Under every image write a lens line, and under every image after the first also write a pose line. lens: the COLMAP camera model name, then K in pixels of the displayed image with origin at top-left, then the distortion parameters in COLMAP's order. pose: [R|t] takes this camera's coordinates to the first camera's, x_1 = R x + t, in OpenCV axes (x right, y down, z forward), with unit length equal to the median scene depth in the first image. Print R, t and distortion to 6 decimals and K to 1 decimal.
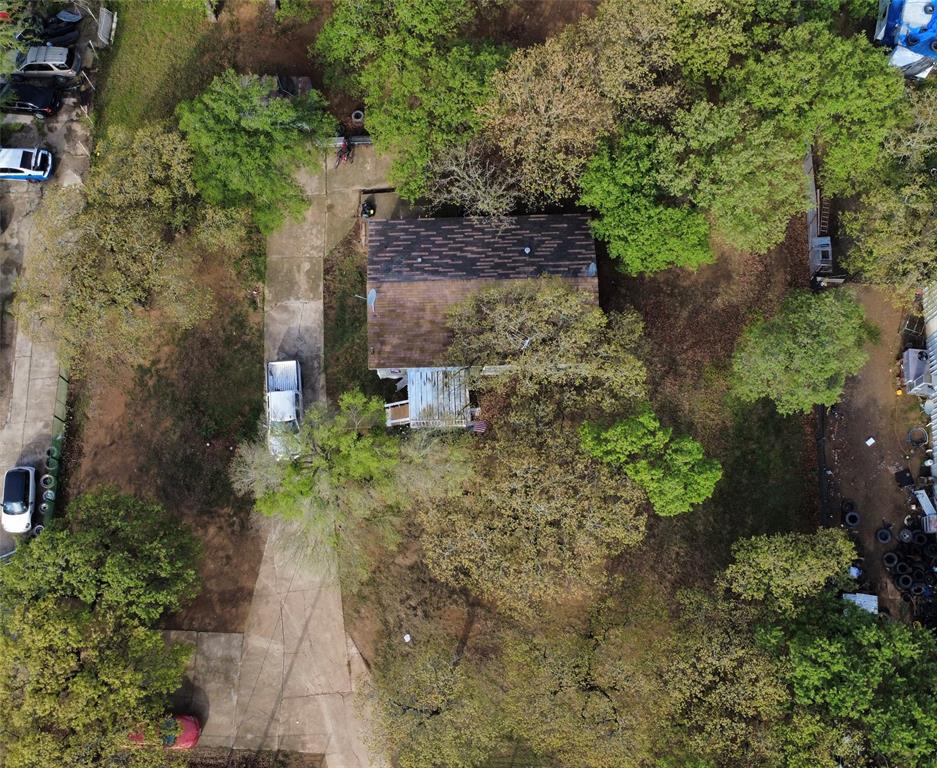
lens RADIAL K [[1010.7, 0, 472.3], [0, 1010.7, 370.3], [0, 0, 1]] dist [0.007418, -0.009324]
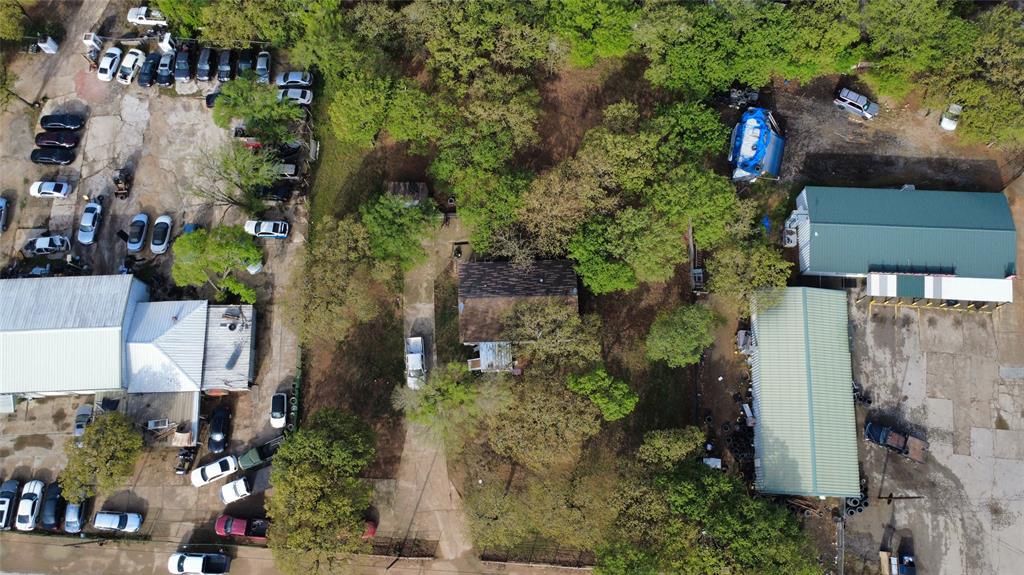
lens RADIAL K [[736.1, 0, 512.0], [0, 736.1, 287.5], [0, 0, 1]] dist [-0.000602, 0.001472]
pose [[0.999982, -0.004379, -0.004012, 0.004030], [0.004416, 0.999949, 0.009086, -0.121258], [0.003972, -0.009104, 0.999951, -0.413232]]
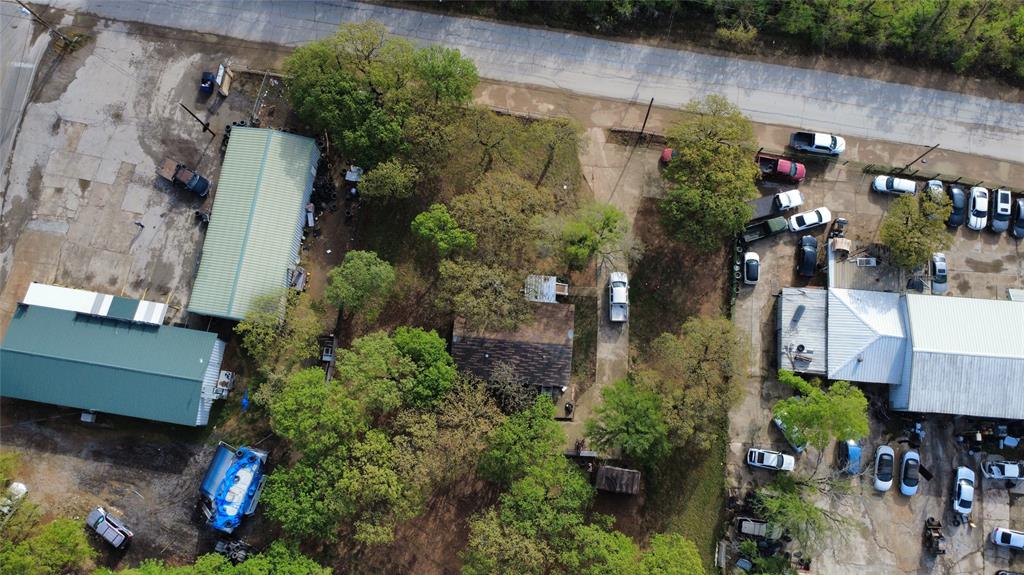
lens RADIAL K [[736.1, 0, 512.0], [0, 736.1, 287.5], [0, 0, 1]] dist [-0.000602, 0.001472]
pose [[-0.994315, -0.102483, 0.028909, -0.019341], [0.104828, -0.894421, 0.434768, -0.615054], [-0.018699, 0.435326, 0.900079, -0.305953]]
